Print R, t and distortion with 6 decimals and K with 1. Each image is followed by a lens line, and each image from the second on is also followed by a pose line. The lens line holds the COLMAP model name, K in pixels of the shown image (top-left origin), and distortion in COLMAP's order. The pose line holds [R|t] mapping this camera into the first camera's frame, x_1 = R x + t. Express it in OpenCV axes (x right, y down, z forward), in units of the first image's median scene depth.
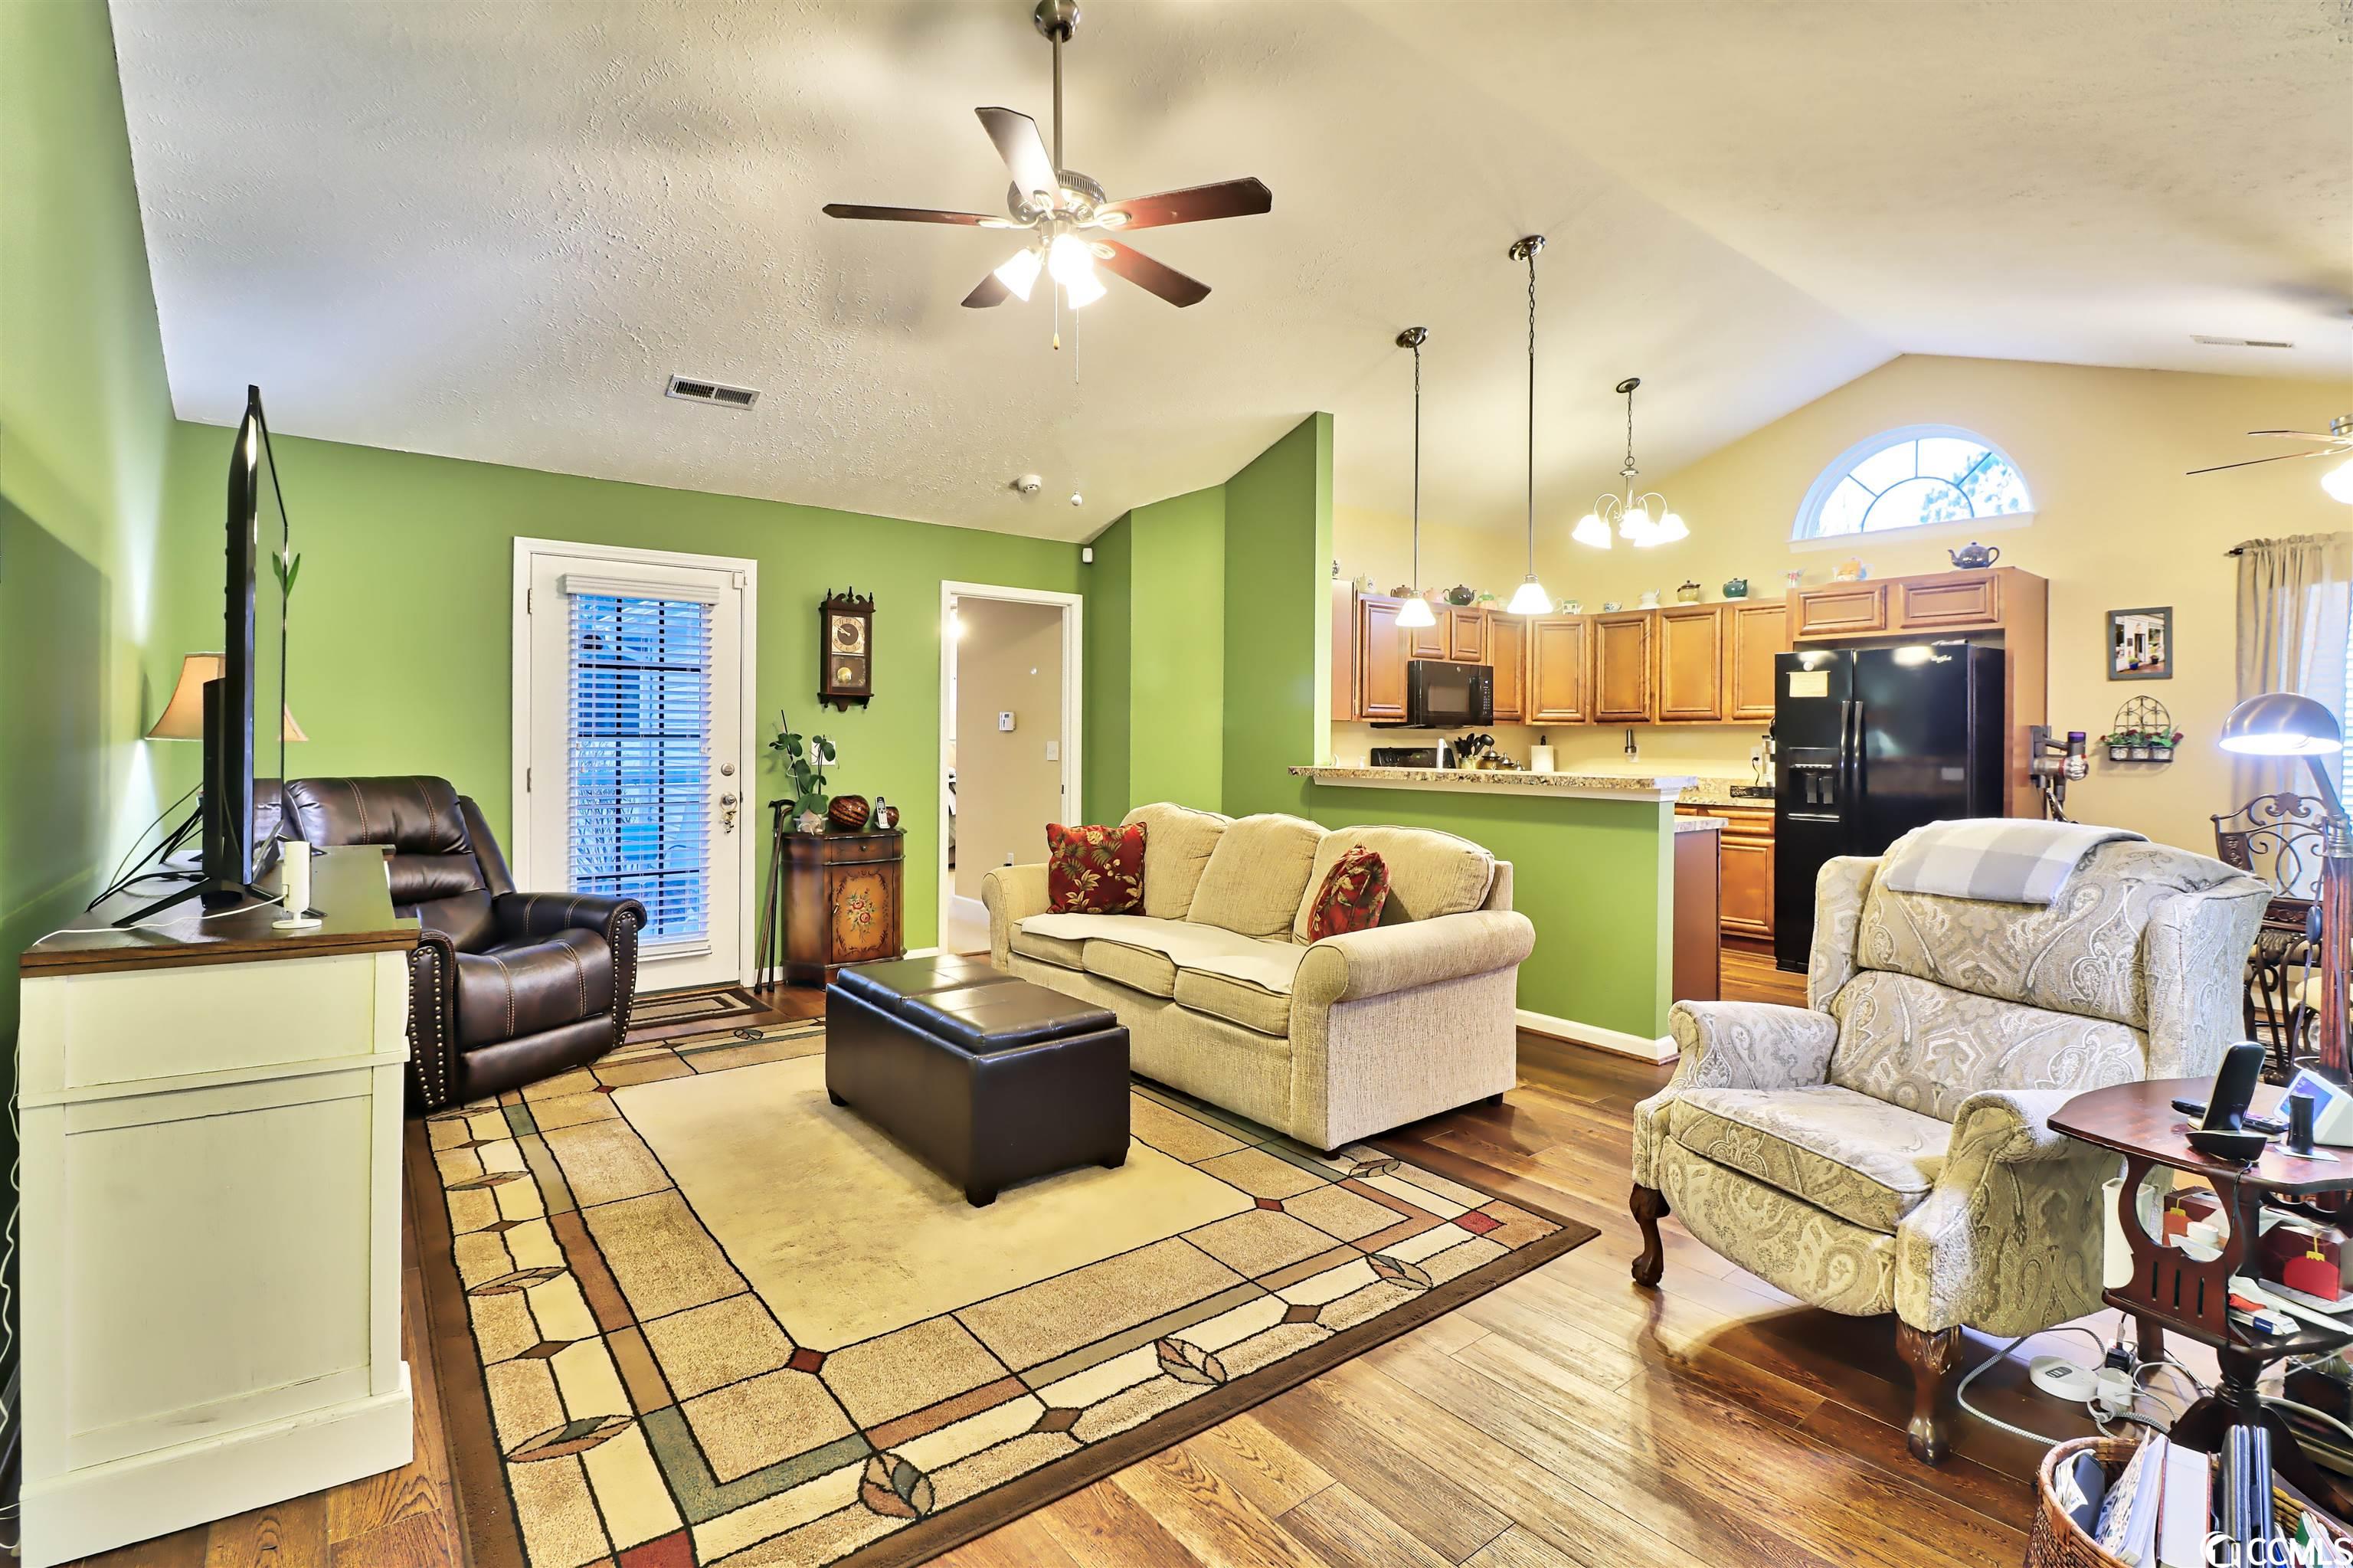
lens RADIAL K [[1086.4, 0, 1164.6], [0, 1086.4, 737.4], [0, 0, 1]] dist [-0.013592, -0.001264]
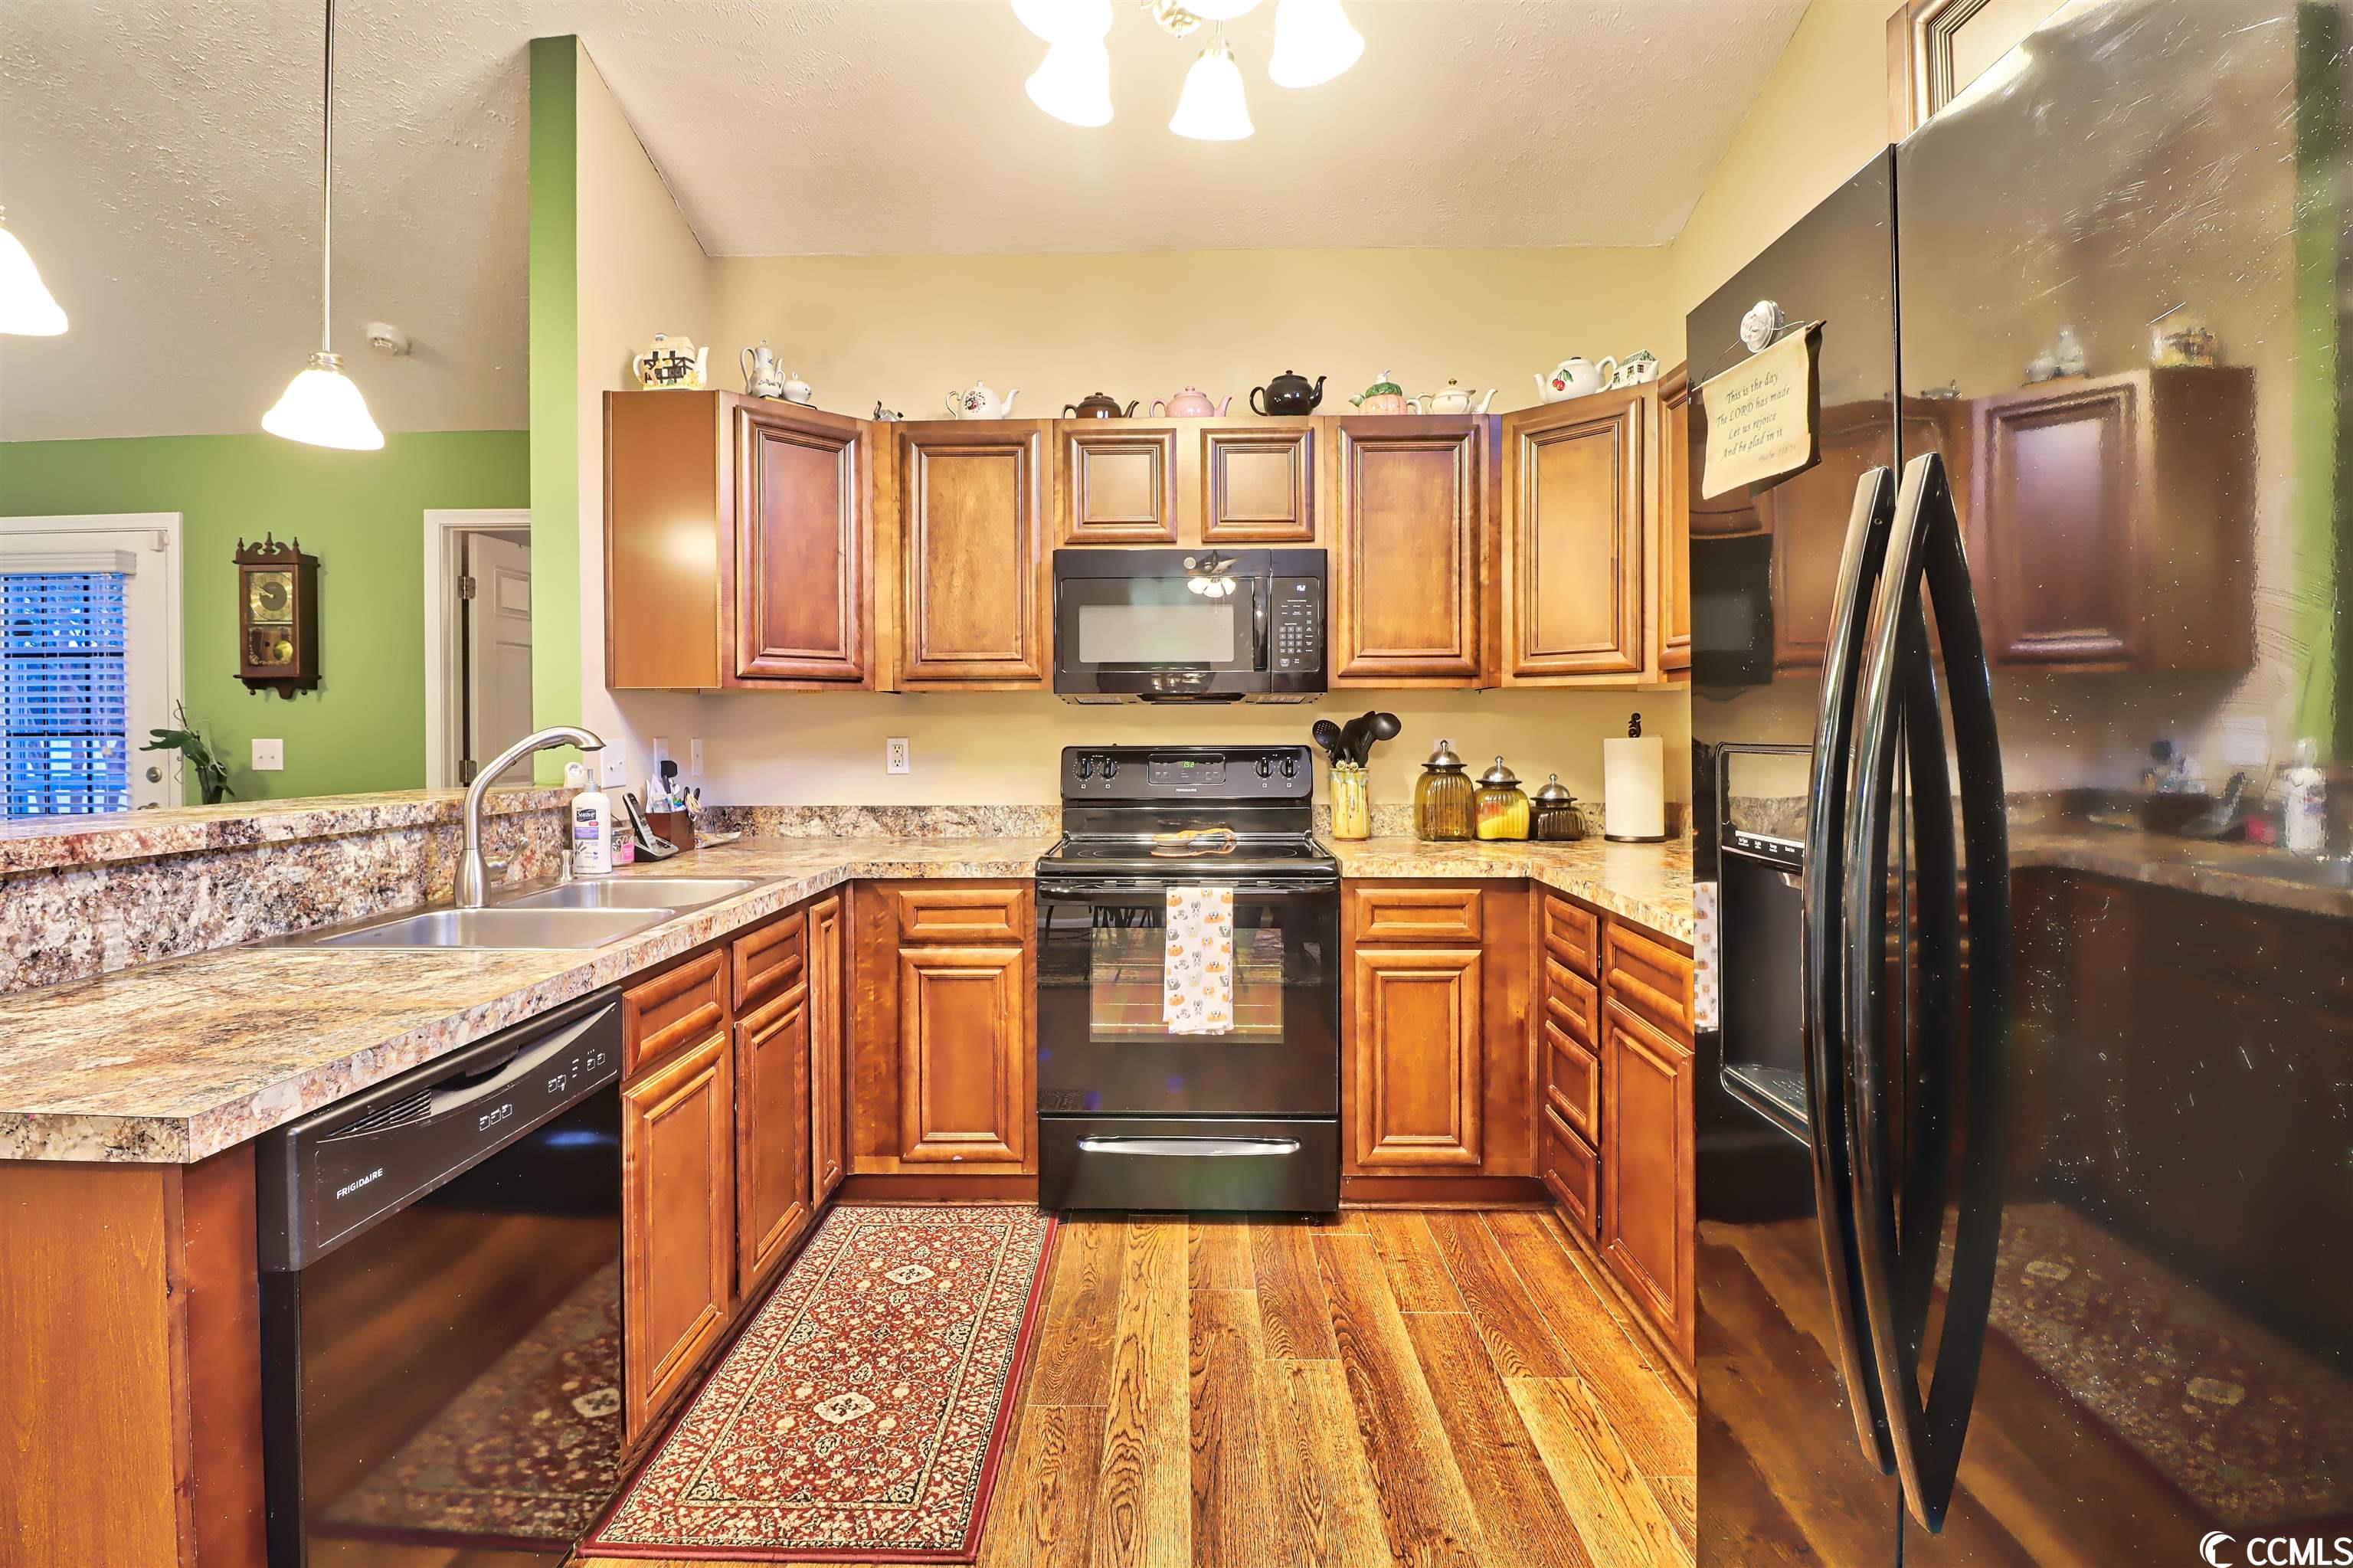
lens RADIAL K [[1086.4, 0, 1164.6], [0, 1086.4, 737.4], [0, 0, 1]] dist [-0.013592, -0.001264]
pose [[0.772701, -0.002604, -0.634764, 0.775248], [0.009869, 0.999920, 0.007912, 0.003195], [0.634693, -0.012378, 0.772665, 0.964945]]
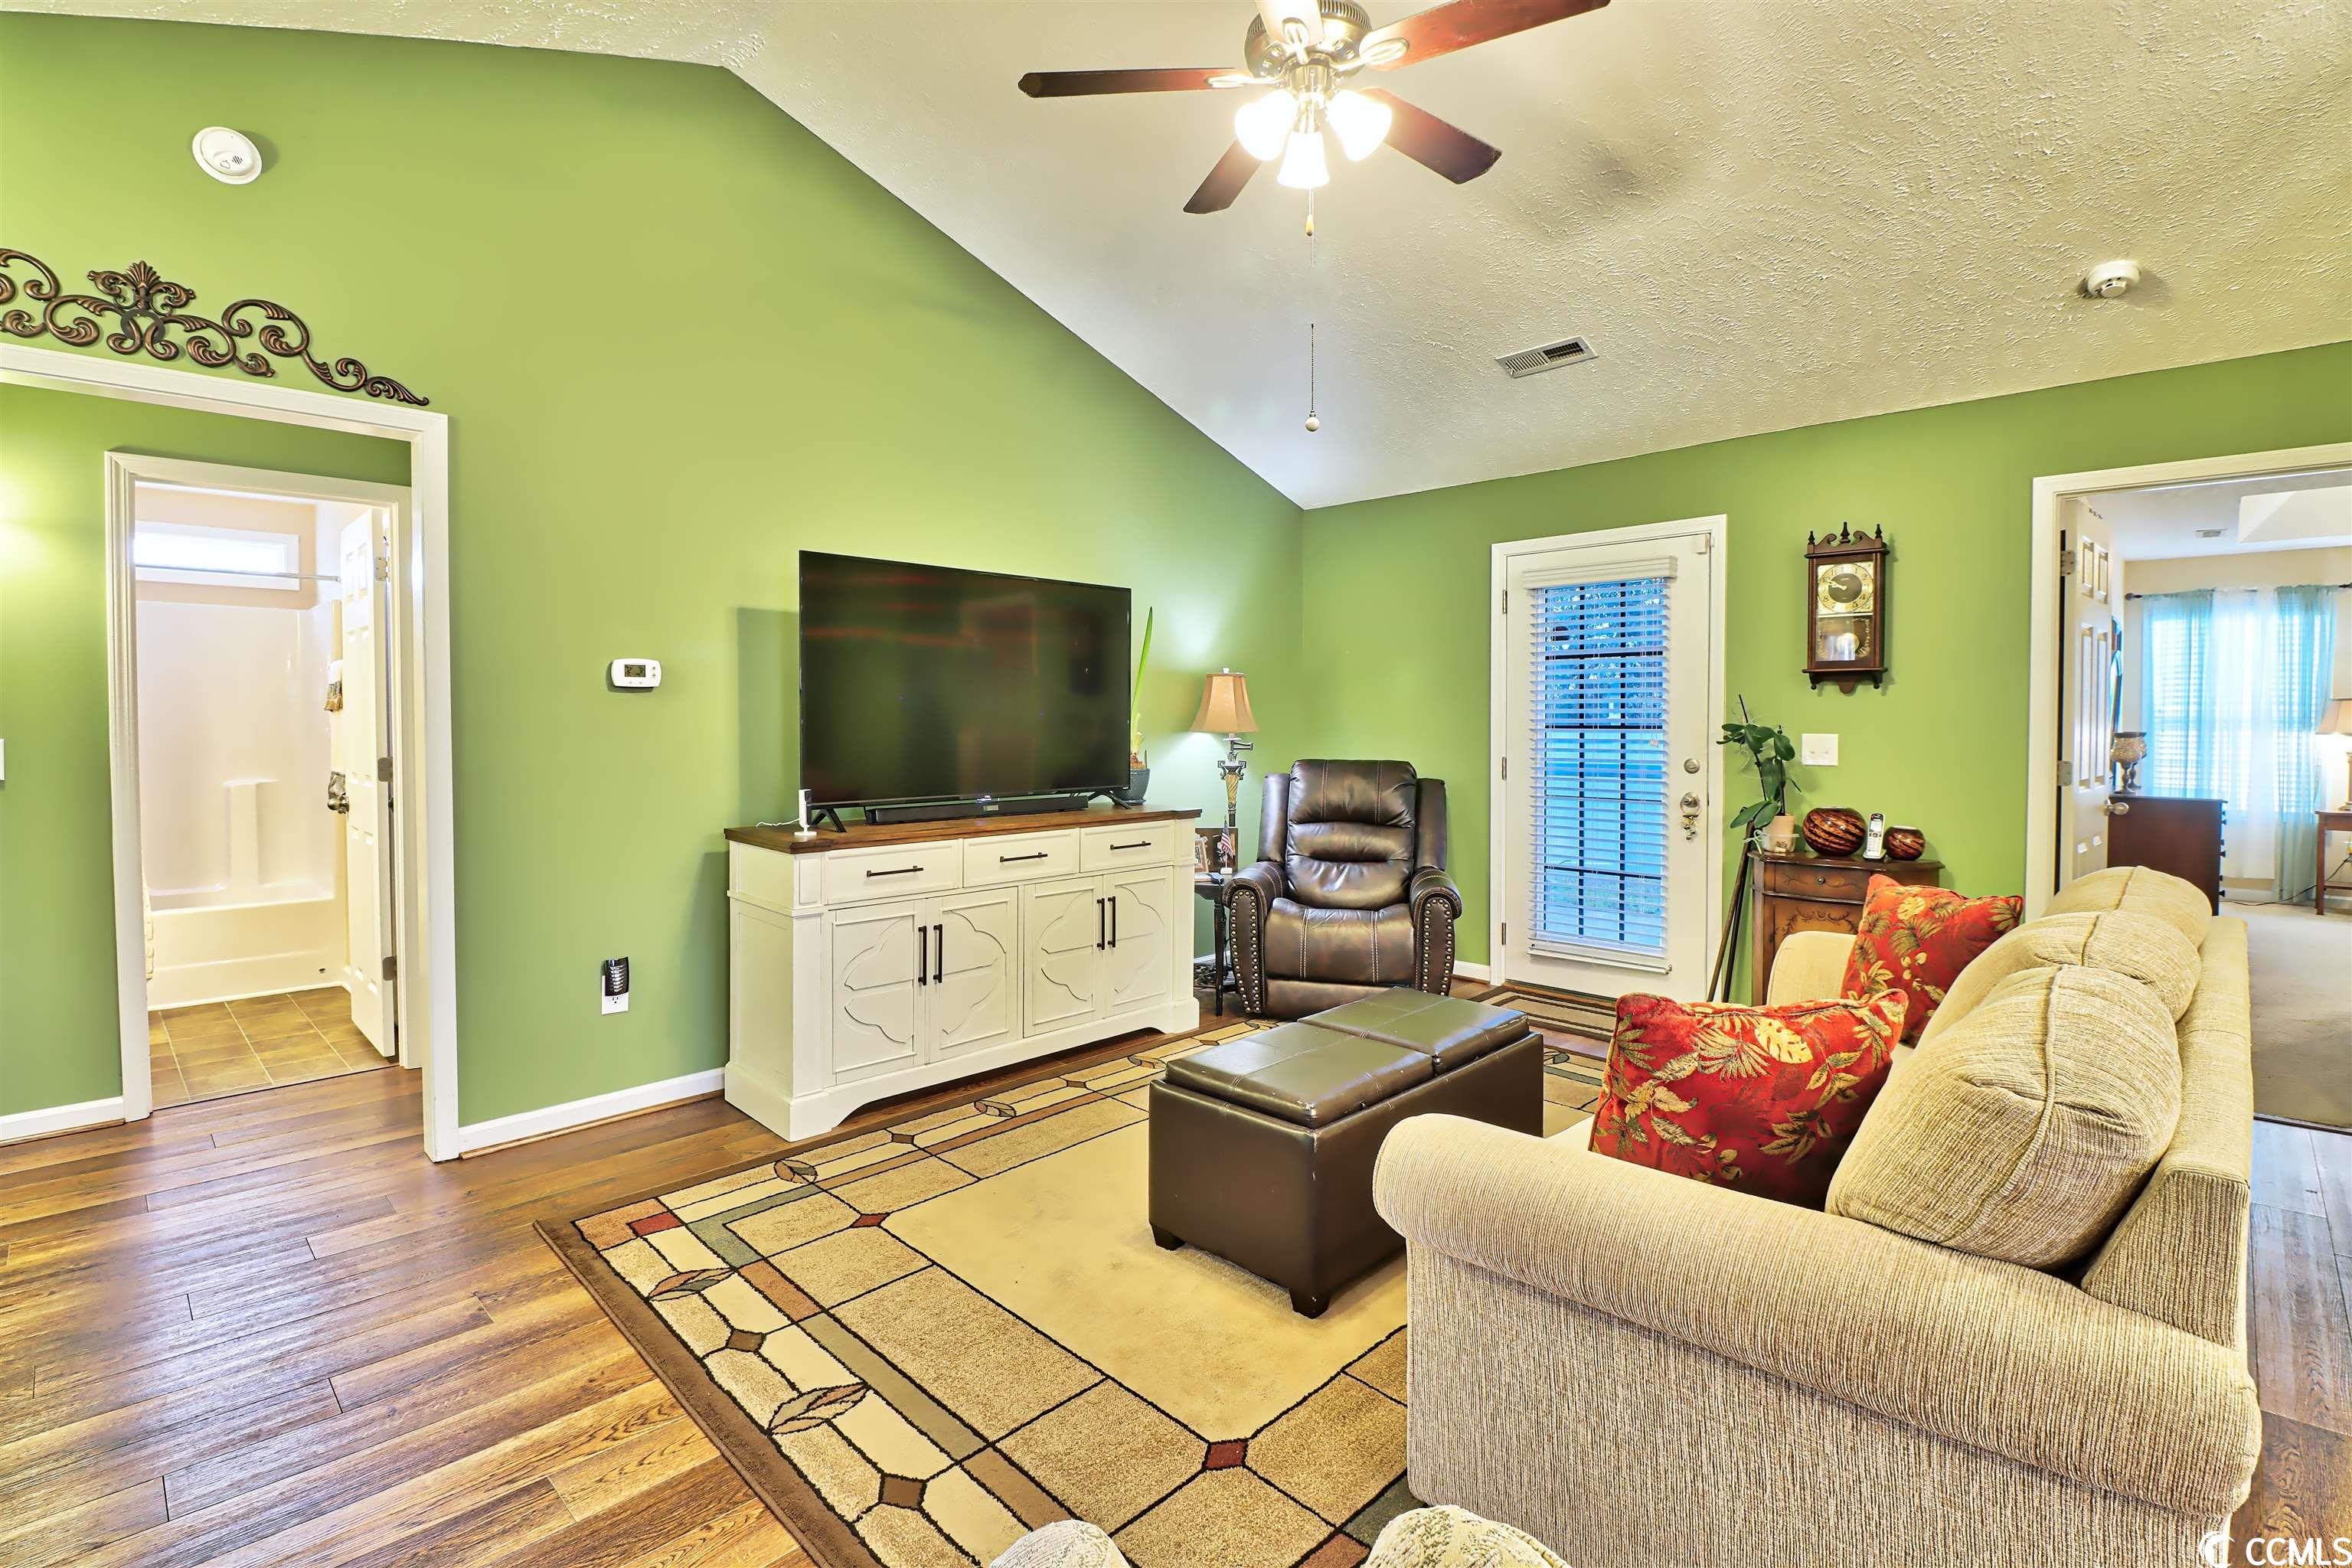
lens RADIAL K [[1085.9, 0, 1164.1], [0, 1085.9, 737.4], [0, 0, 1]] dist [-0.013592, -0.001264]
pose [[0.127253, 0.011805, -0.991800, 0.442110], [0.003663, 0.999917, 0.012372, -0.005734], [0.991864, -0.005207, 0.127199, 0.533535]]
